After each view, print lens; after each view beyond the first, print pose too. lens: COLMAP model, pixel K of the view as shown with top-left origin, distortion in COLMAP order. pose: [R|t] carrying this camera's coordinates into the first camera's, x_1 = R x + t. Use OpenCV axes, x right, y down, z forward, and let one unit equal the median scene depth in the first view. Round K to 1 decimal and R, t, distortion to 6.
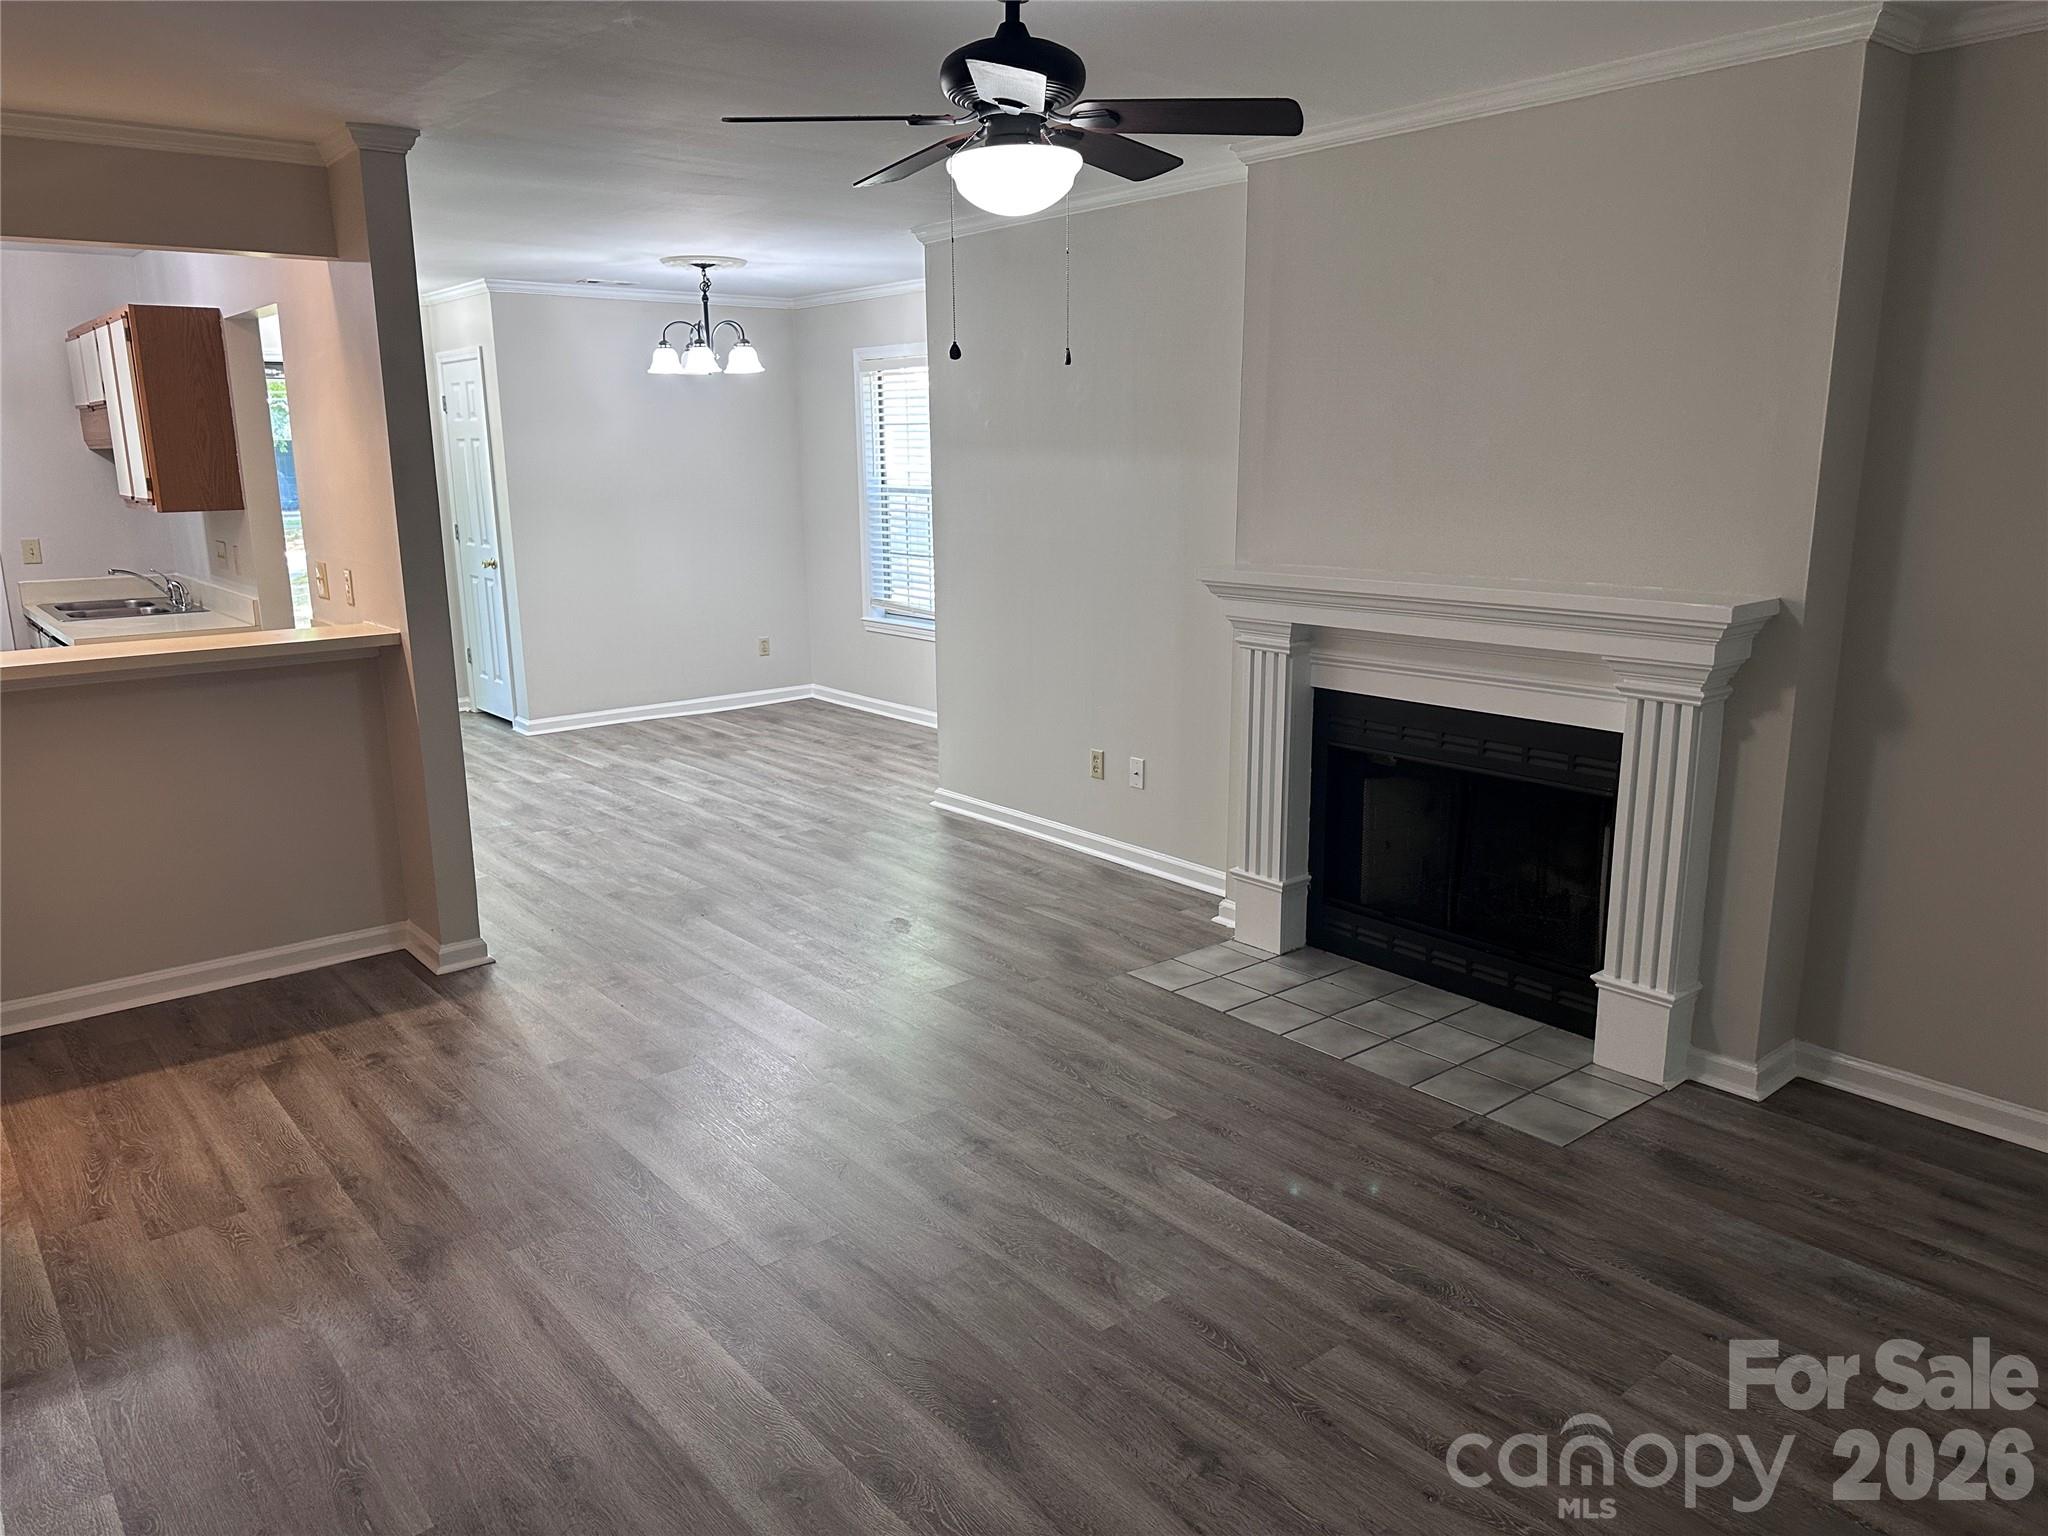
lens RADIAL K [[1416.6, 0, 1021.7], [0, 1416.6, 760.5], [0, 0, 1]] dist [0.121631, -0.222210]
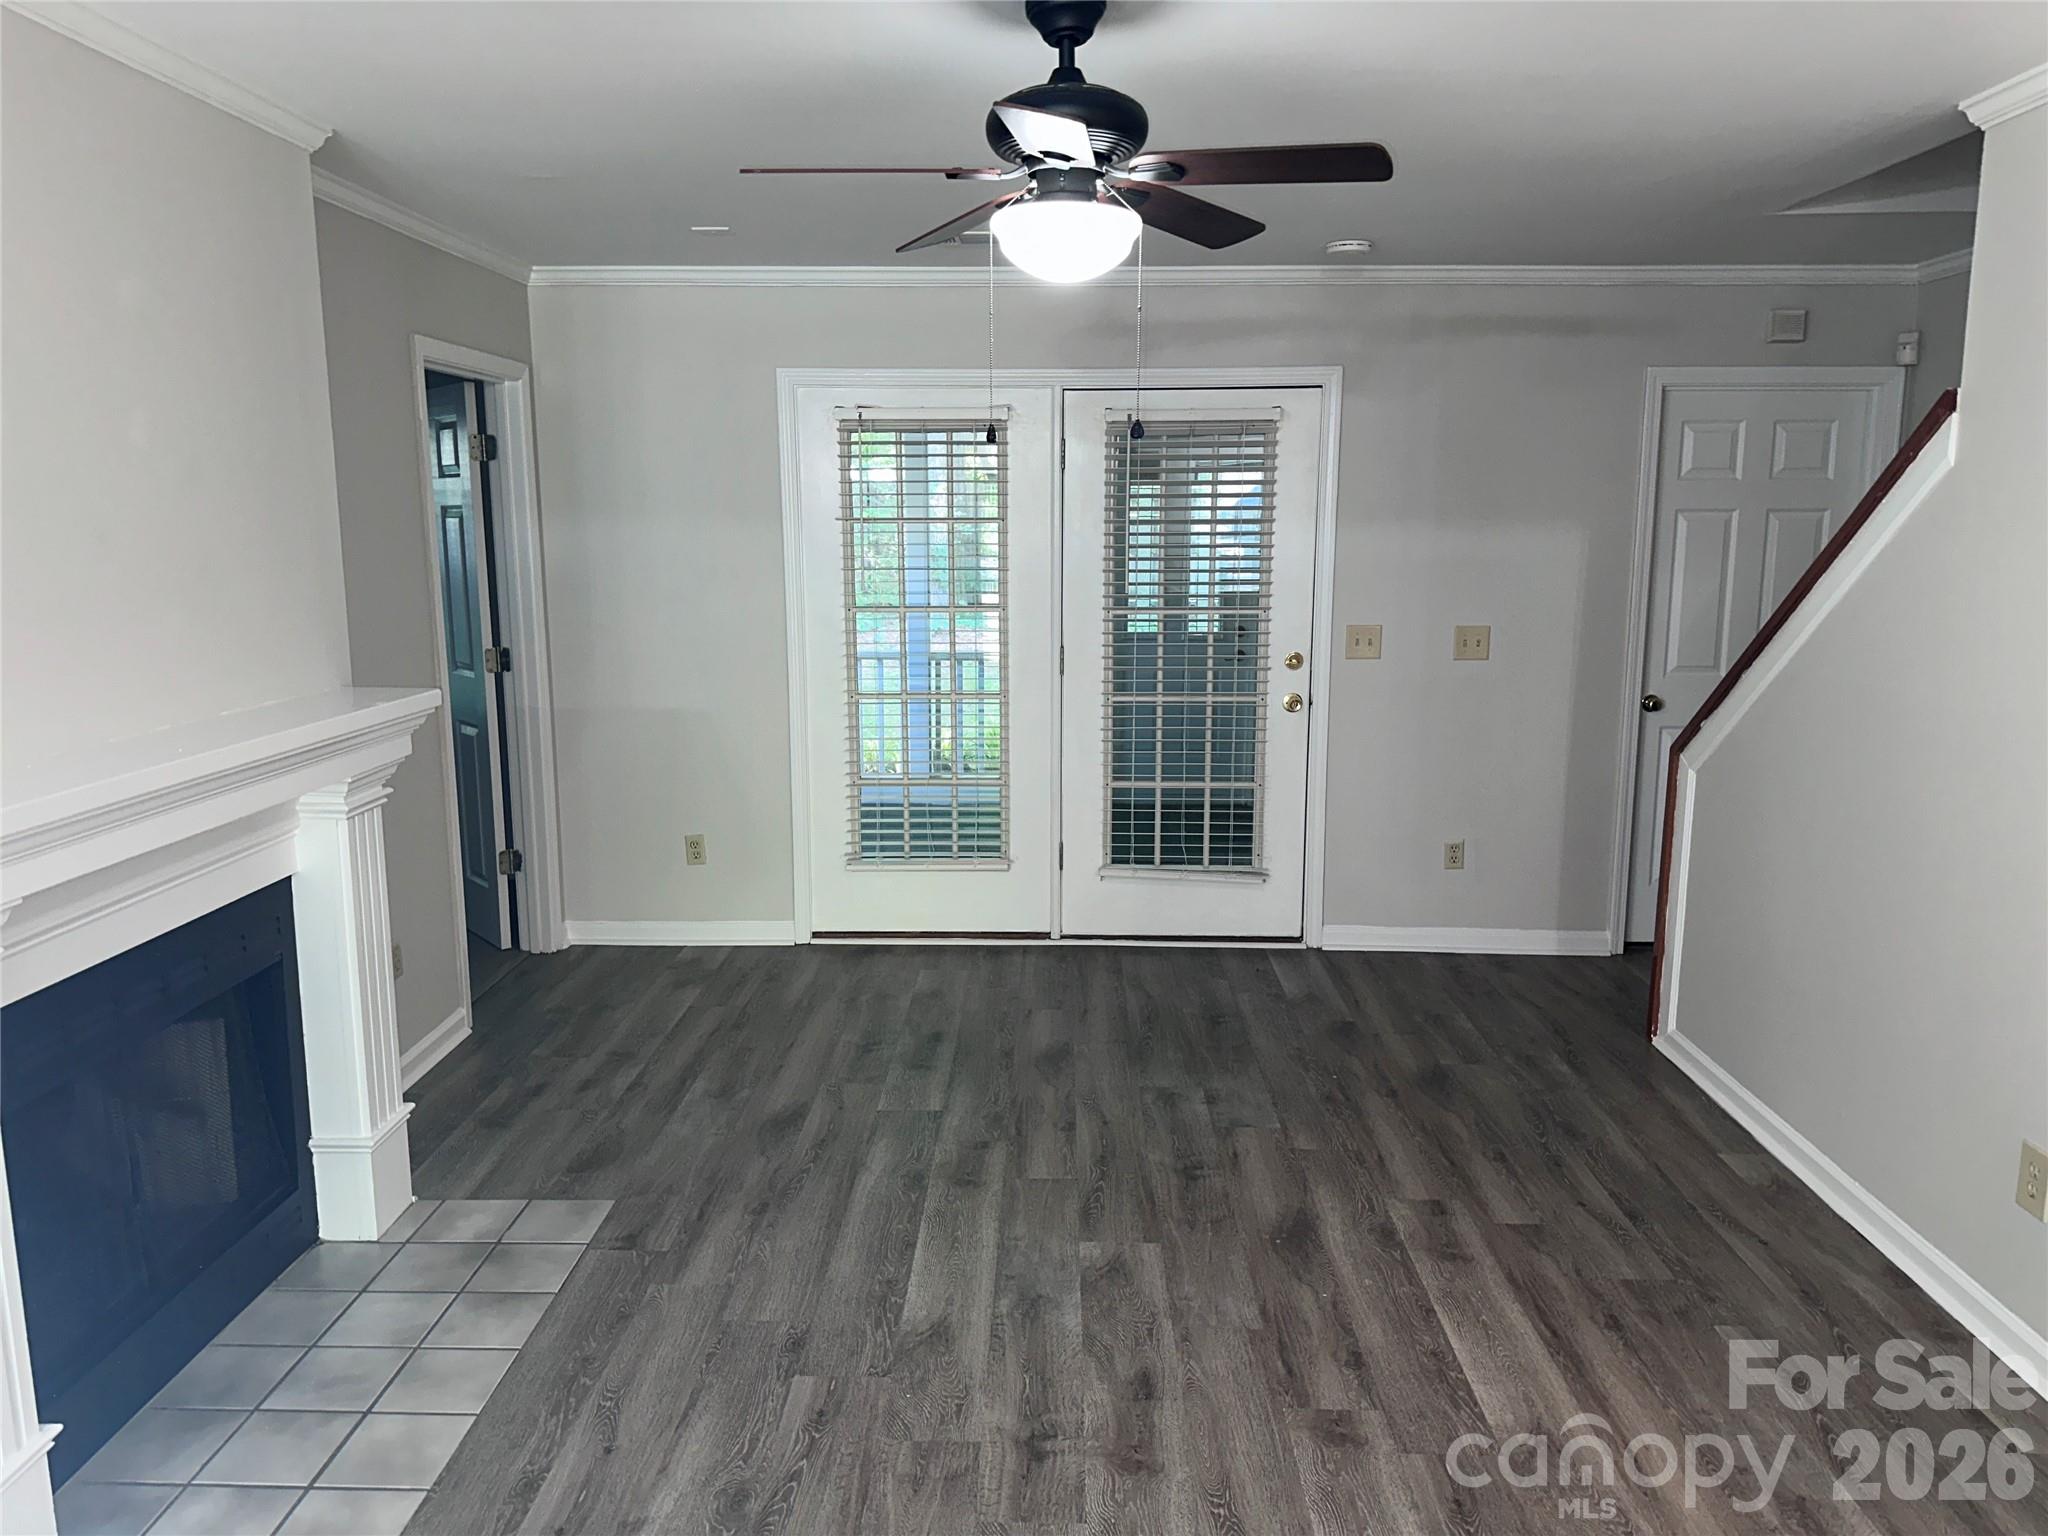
lens RADIAL K [[1460.0, 0, 1026.3], [0, 1460.0, 744.0], [0, 0, 1]] dist [0.111492, -0.168065]
pose [[-0.758496, -0.093196, 0.644979, -0.467737], [0.144177, 0.941197, 0.305551, -0.300314], [-0.635528, 0.324750, -0.700458, 1.344616]]
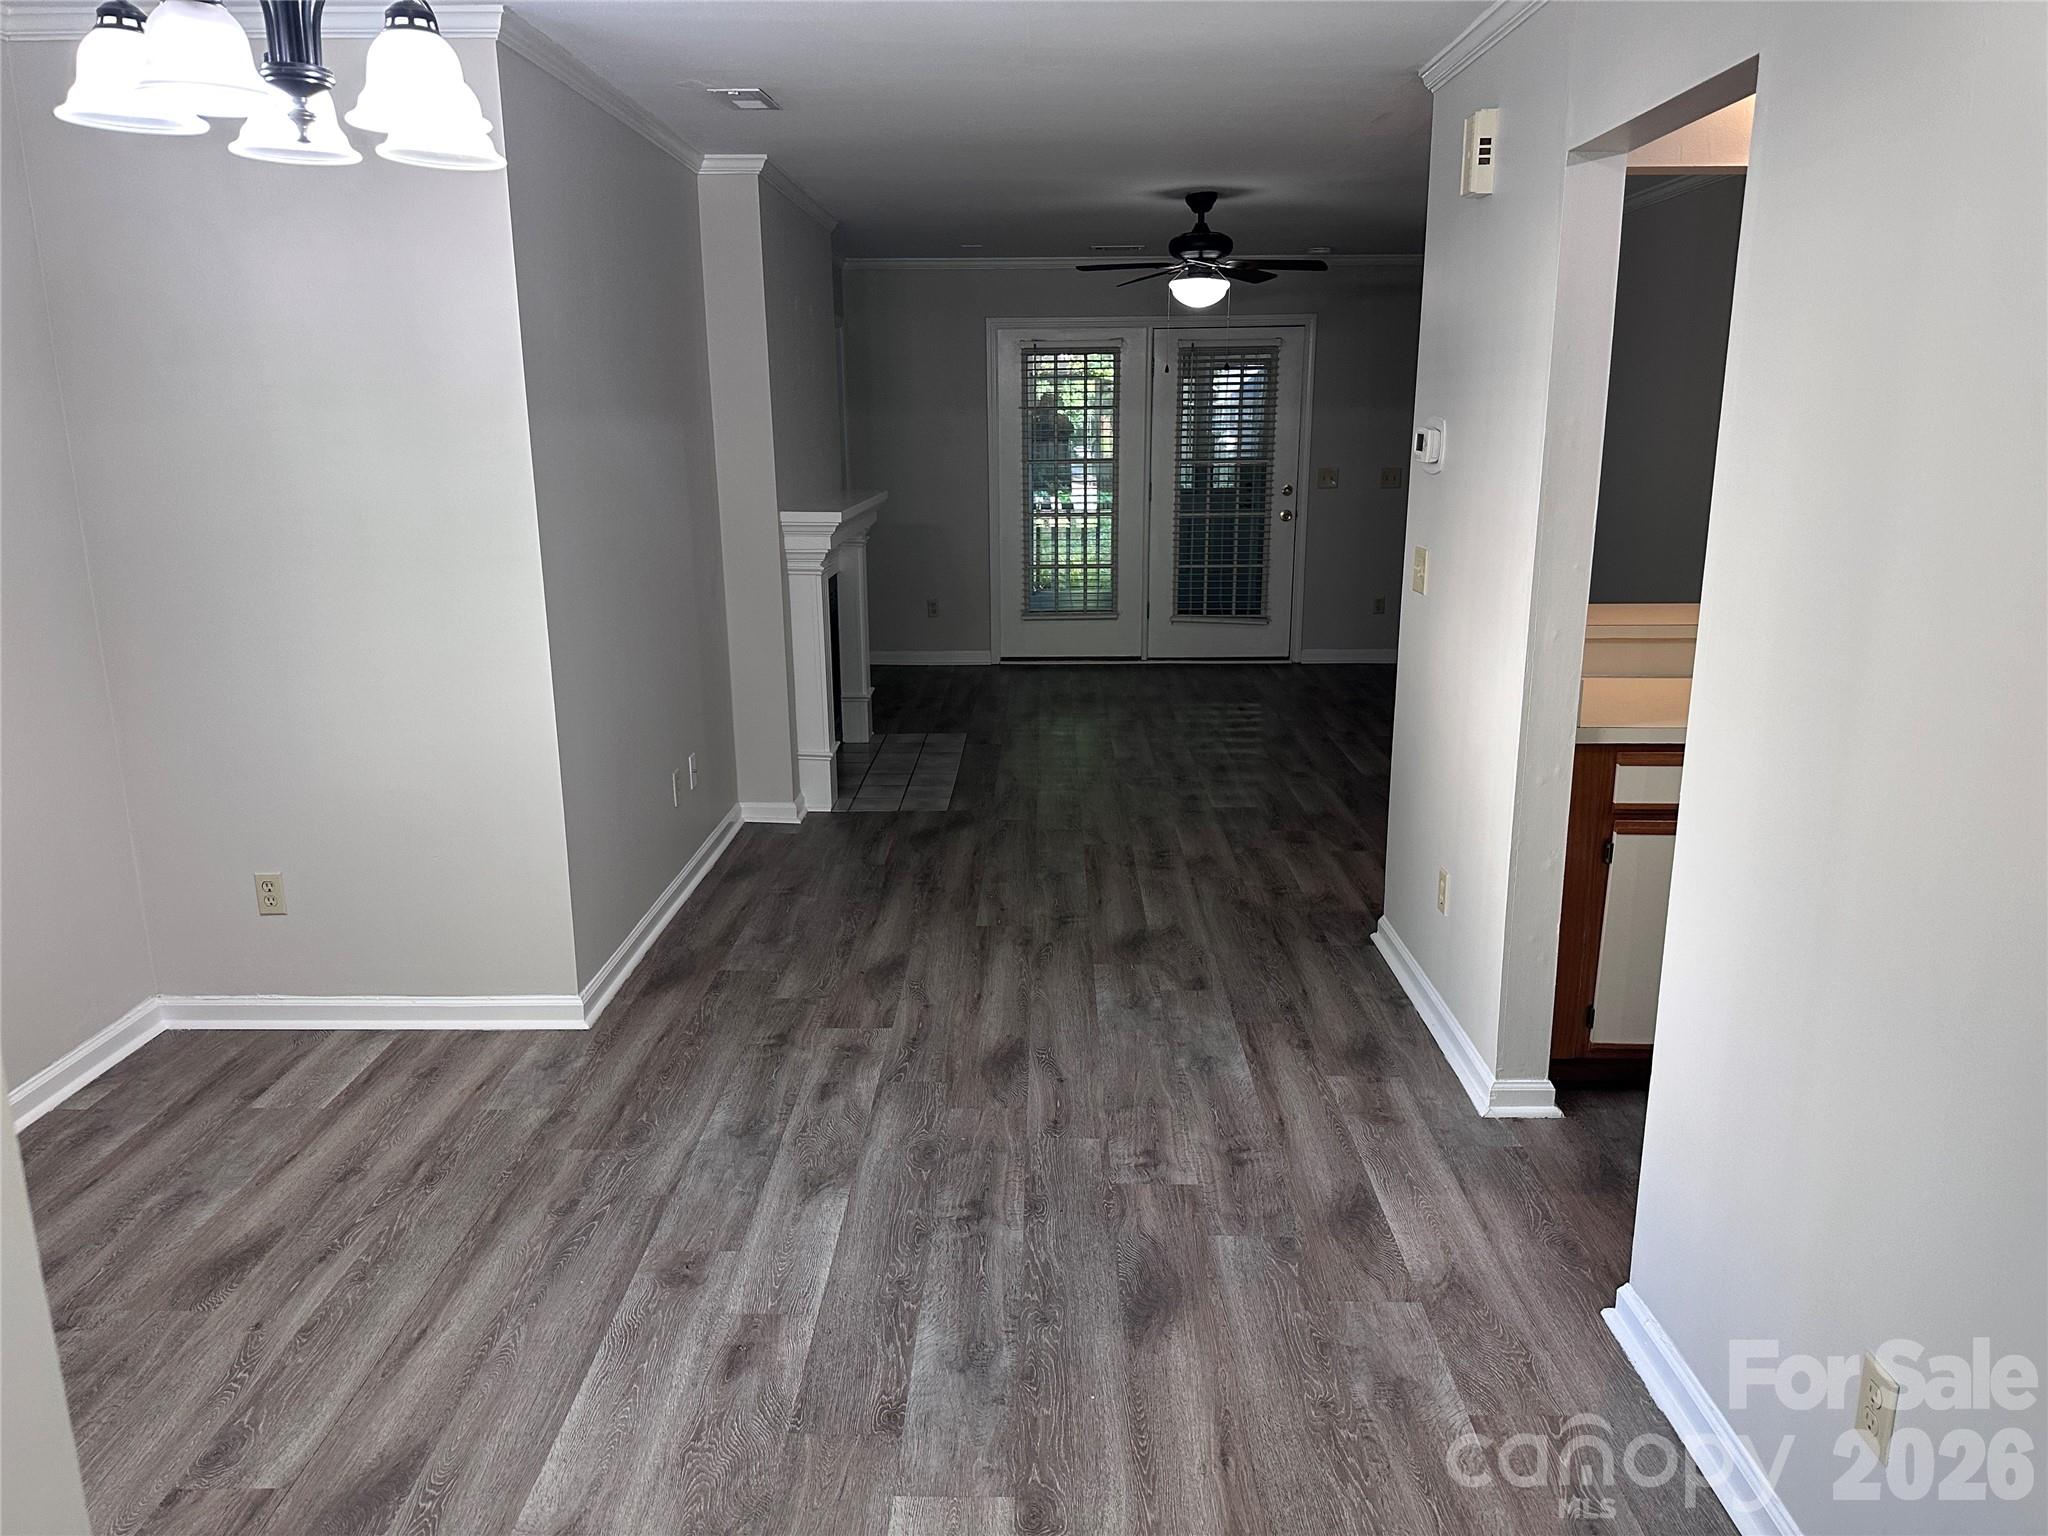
lens RADIAL K [[1431.3, 0, 1016.5], [0, 1431.3, 768.2], [0, 0, 1]] dist [0.104570, -0.124267]
pose [[-0.757110, -0.144838, 0.637029, -1.017593], [0.152794, 0.908809, 0.388227, -0.490742], [-0.635168, 0.391264, -0.665938, 2.262393]]
